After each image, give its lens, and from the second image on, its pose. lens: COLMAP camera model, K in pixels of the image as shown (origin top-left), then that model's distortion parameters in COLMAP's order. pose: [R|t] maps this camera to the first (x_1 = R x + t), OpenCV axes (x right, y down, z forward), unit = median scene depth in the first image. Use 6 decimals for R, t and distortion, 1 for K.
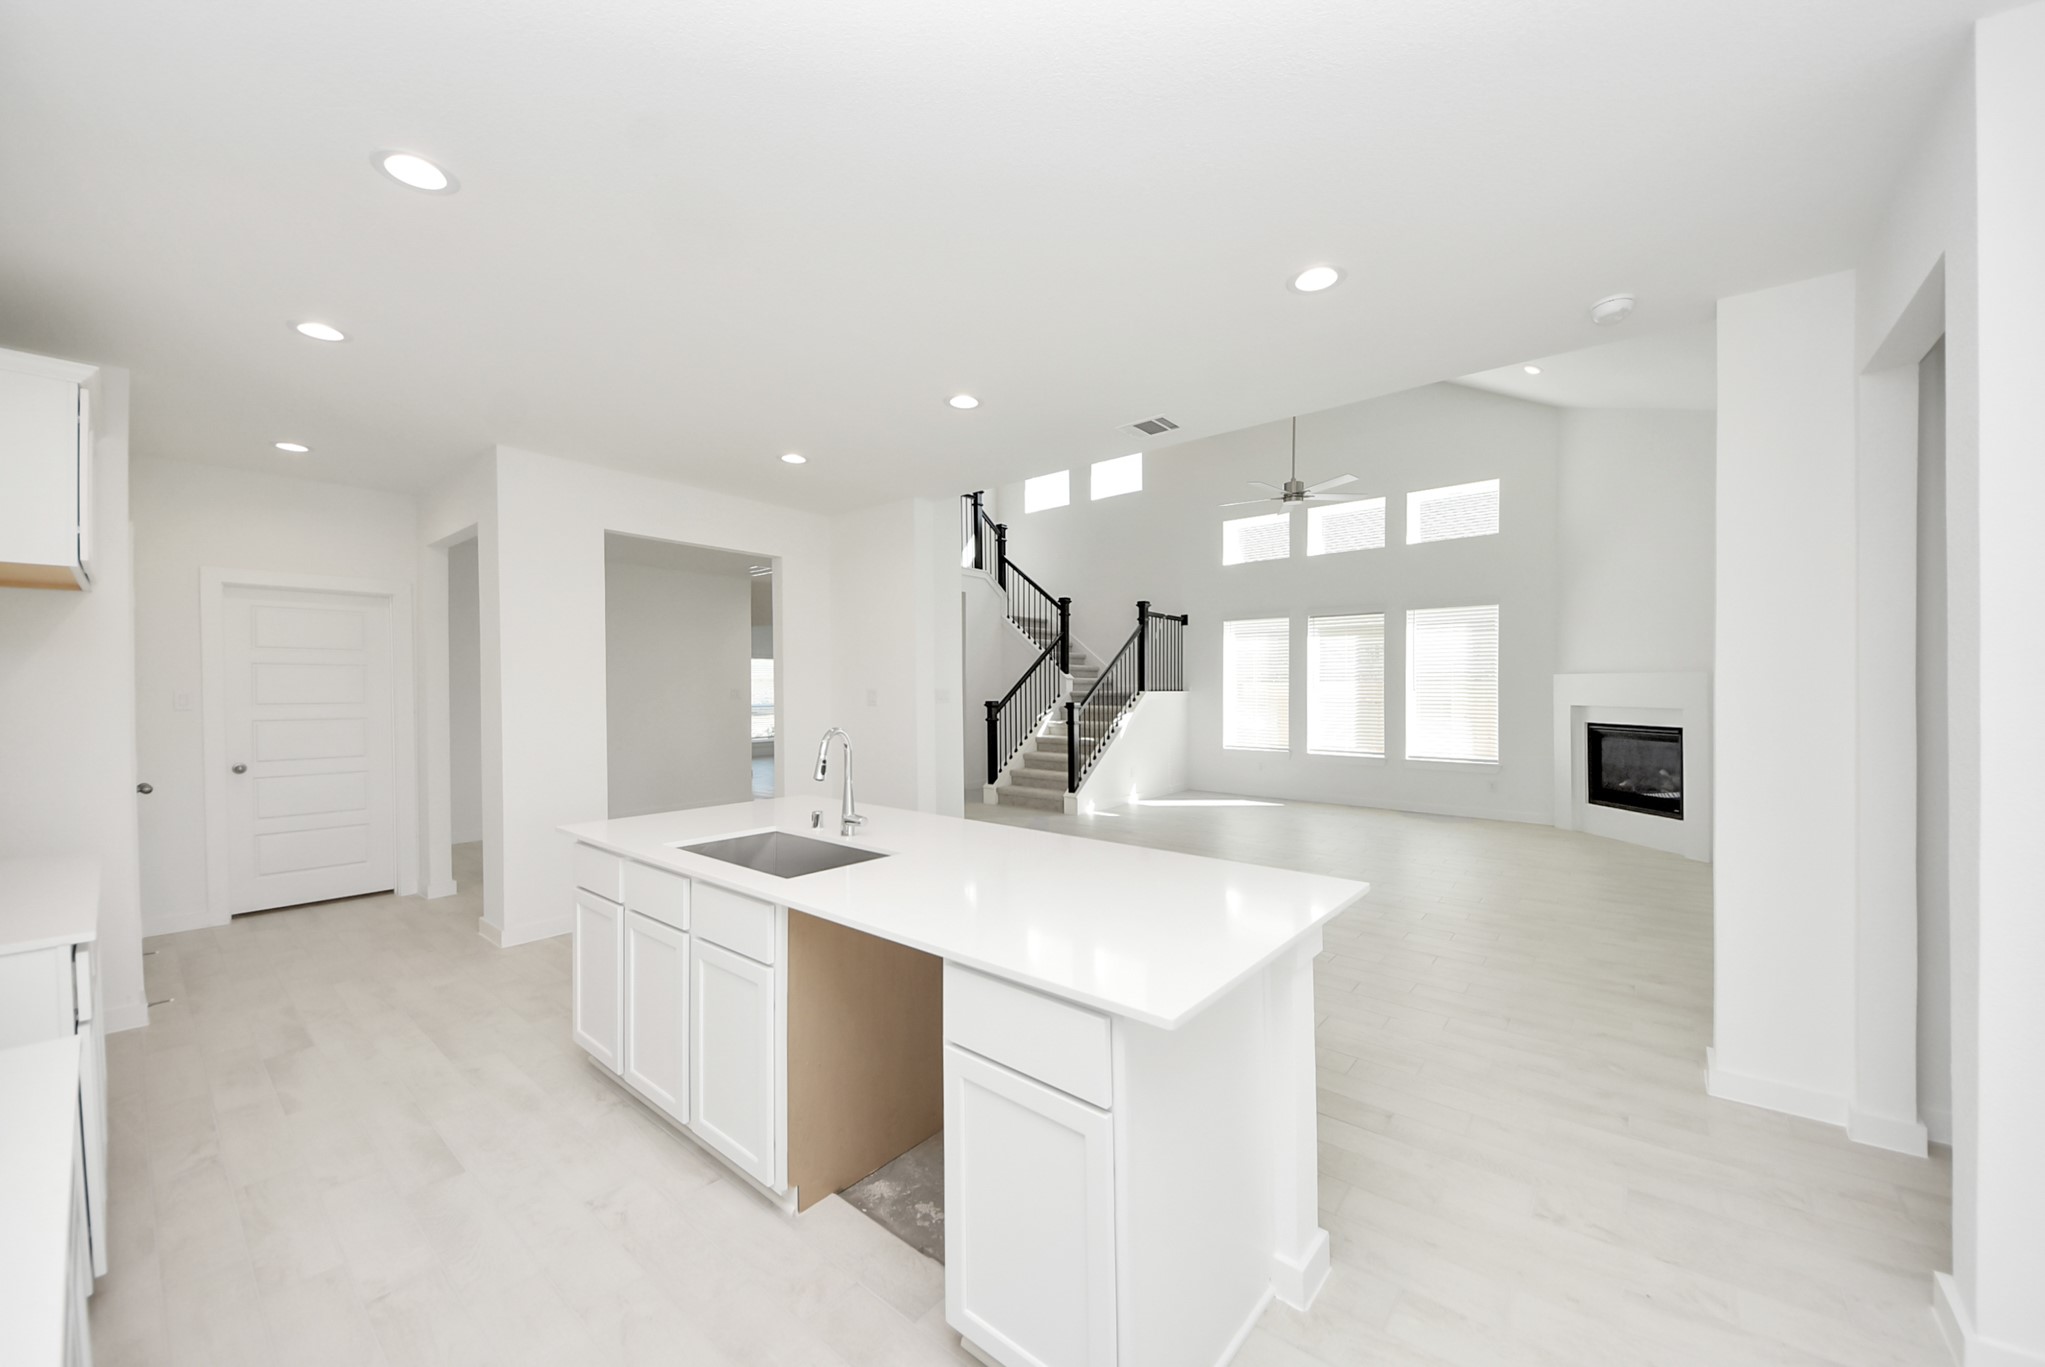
lens RADIAL K [[741.5, 0, 1037.4], [0, 741.5, 697.1], [0, 0, 1]] dist [0.028258, -0.019824]
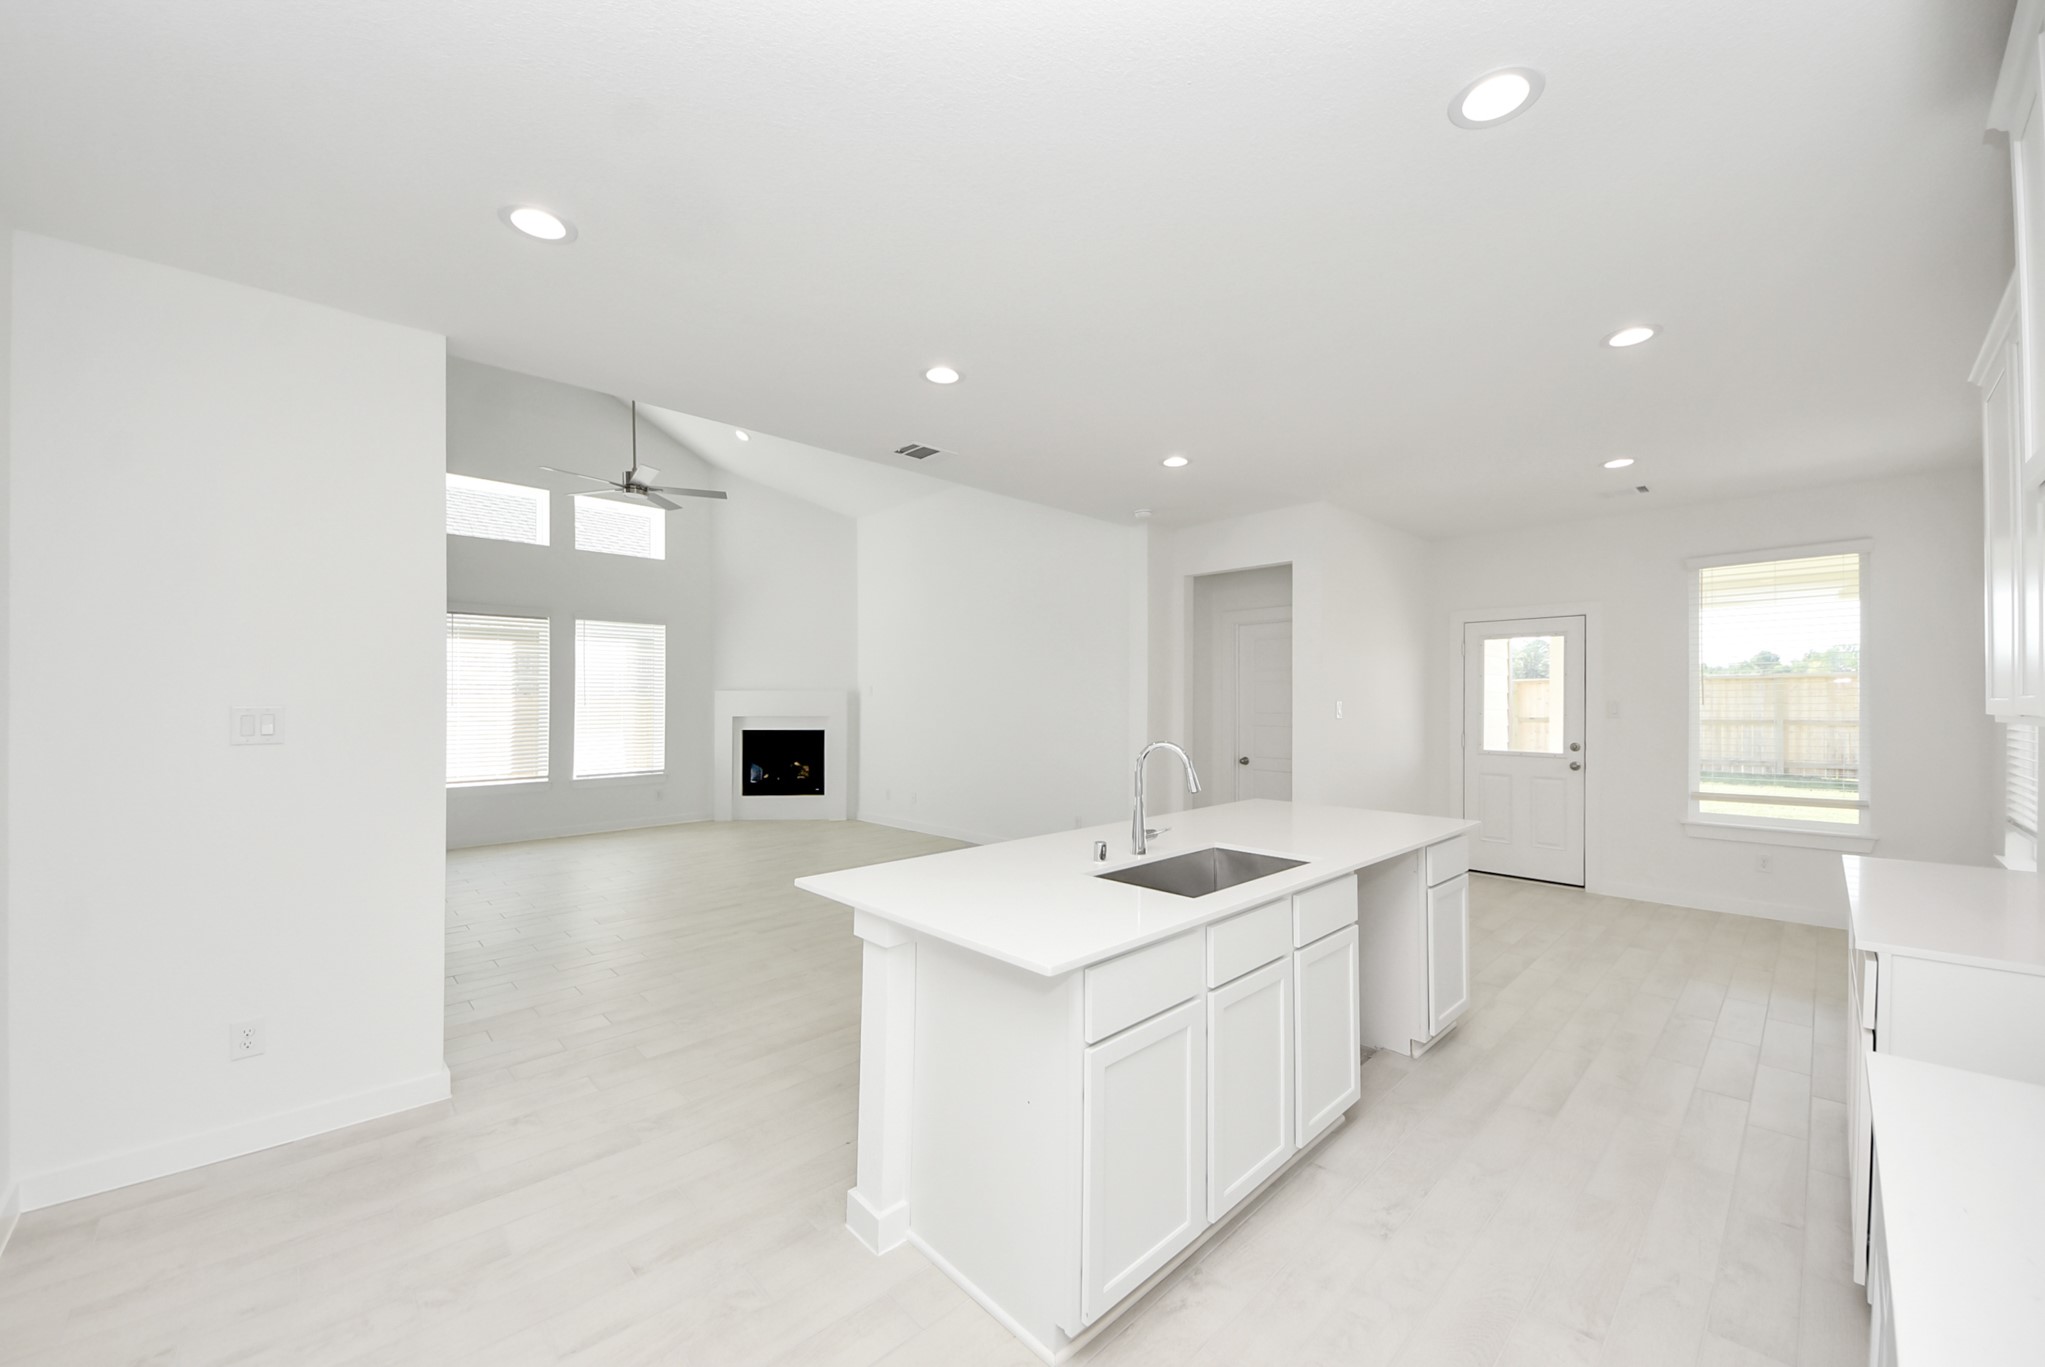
lens RADIAL K [[741.5, 0, 1037.4], [0, 741.5, 697.1], [0, 0, 1]] dist [0.028258, -0.019824]
pose [[0.106136, 0.005237, 0.994338, -0.370333], [0.018040, 0.999811, -0.007191, -0.002045], [-0.994188, 0.018701, 0.106022, 0.322357]]
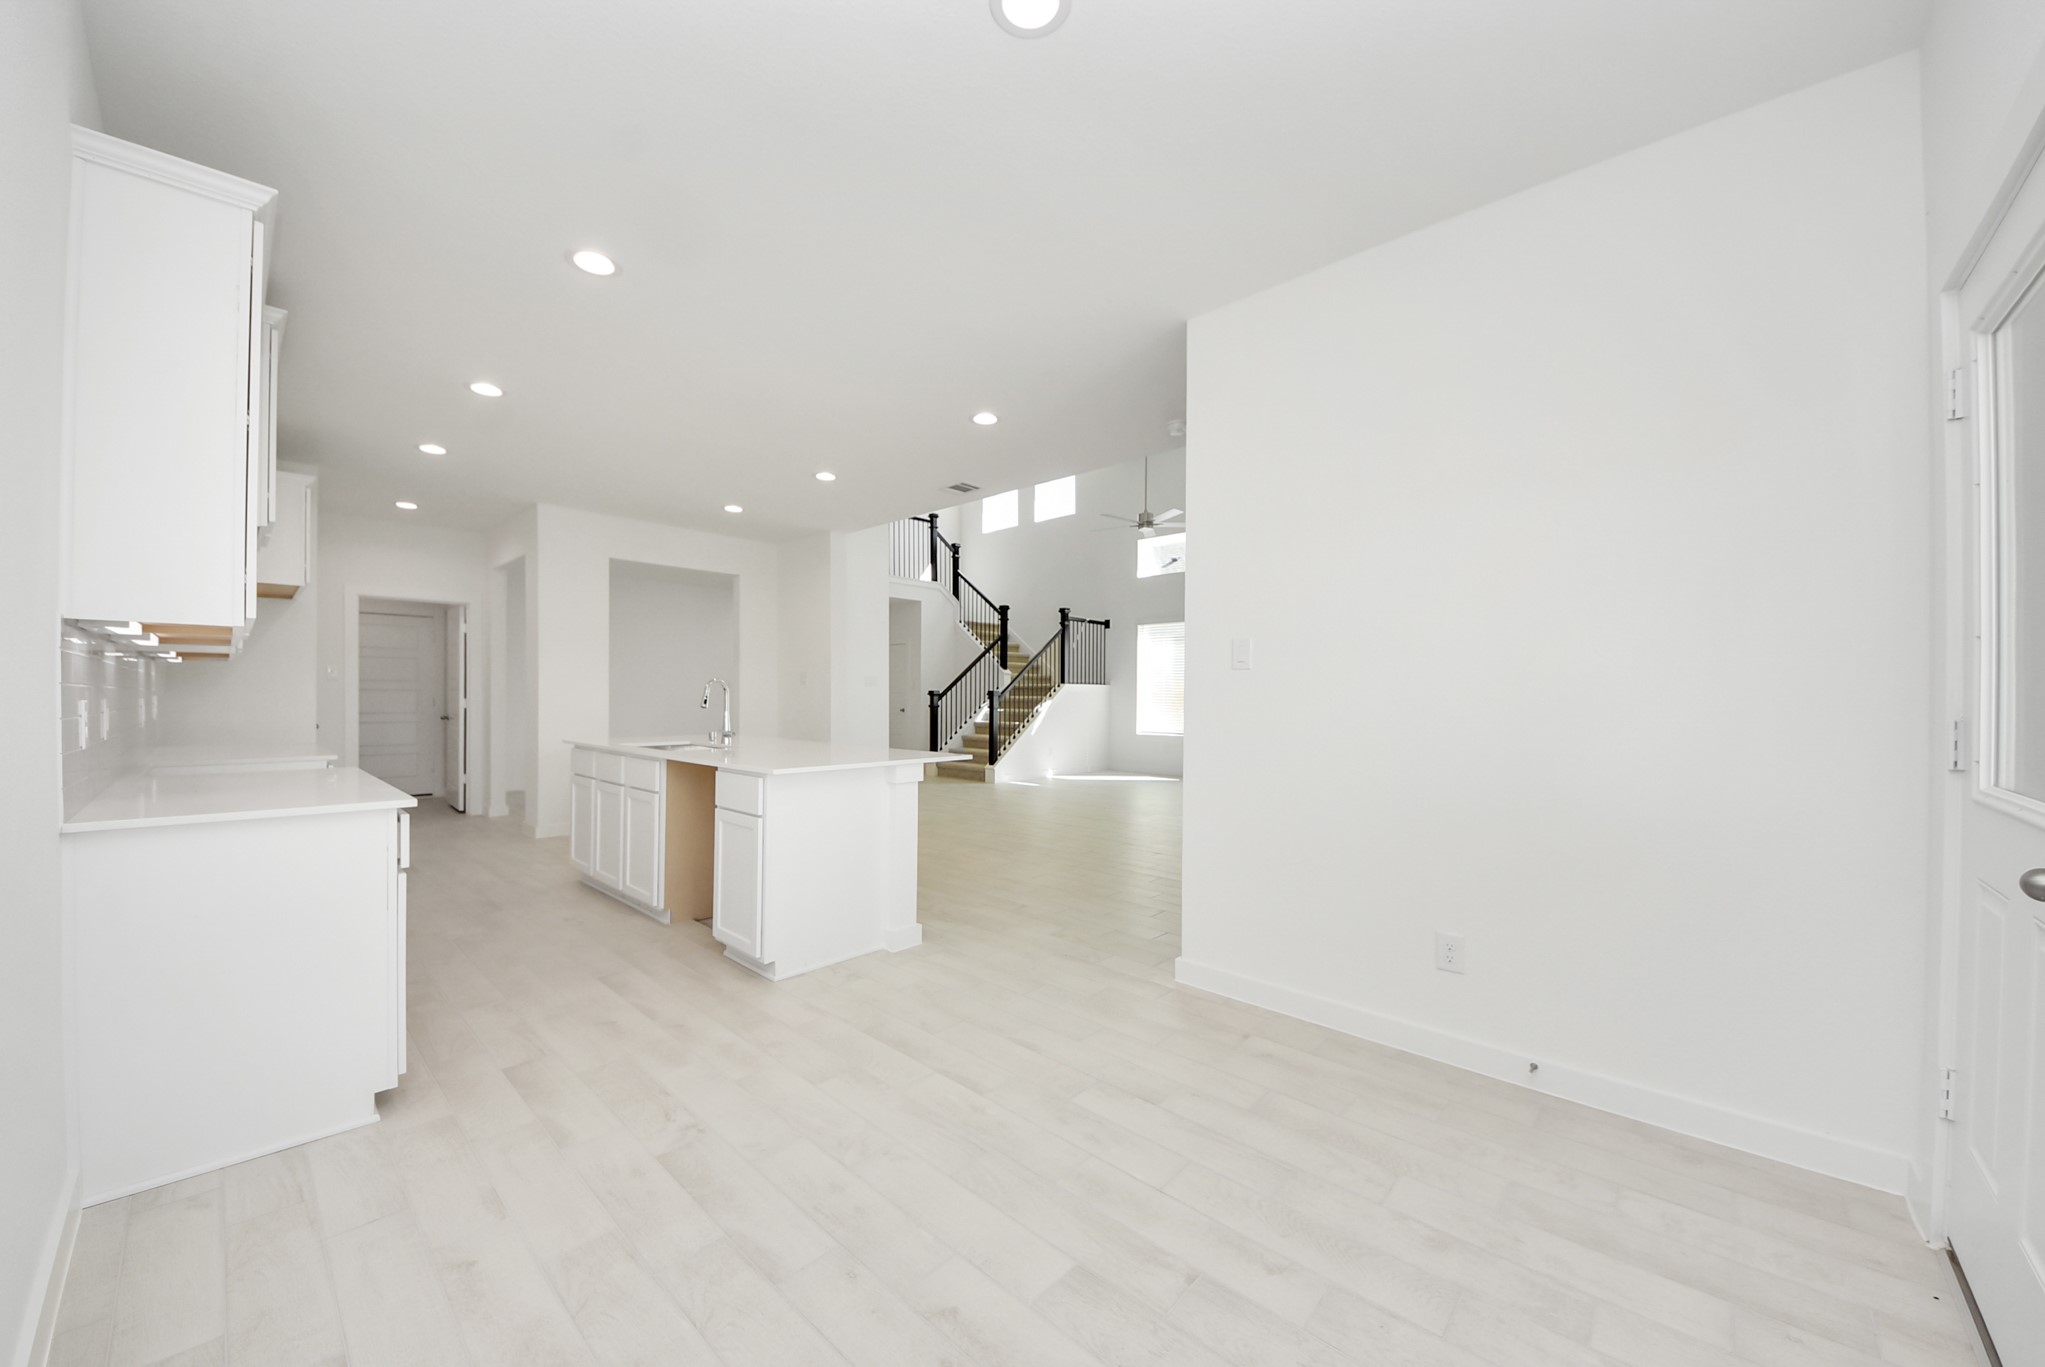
lens RADIAL K [[738.5, 0, 1023.3], [0, 738.5, 693.7], [0, 0, 1]] dist [0.001251, 0.000057]
pose [[0.998159, 0.004574, -0.060482, 0.162304], [-0.005617, 0.999838, -0.017093, 0.031236], [0.060394, 0.017401, 0.998023, -0.197001]]
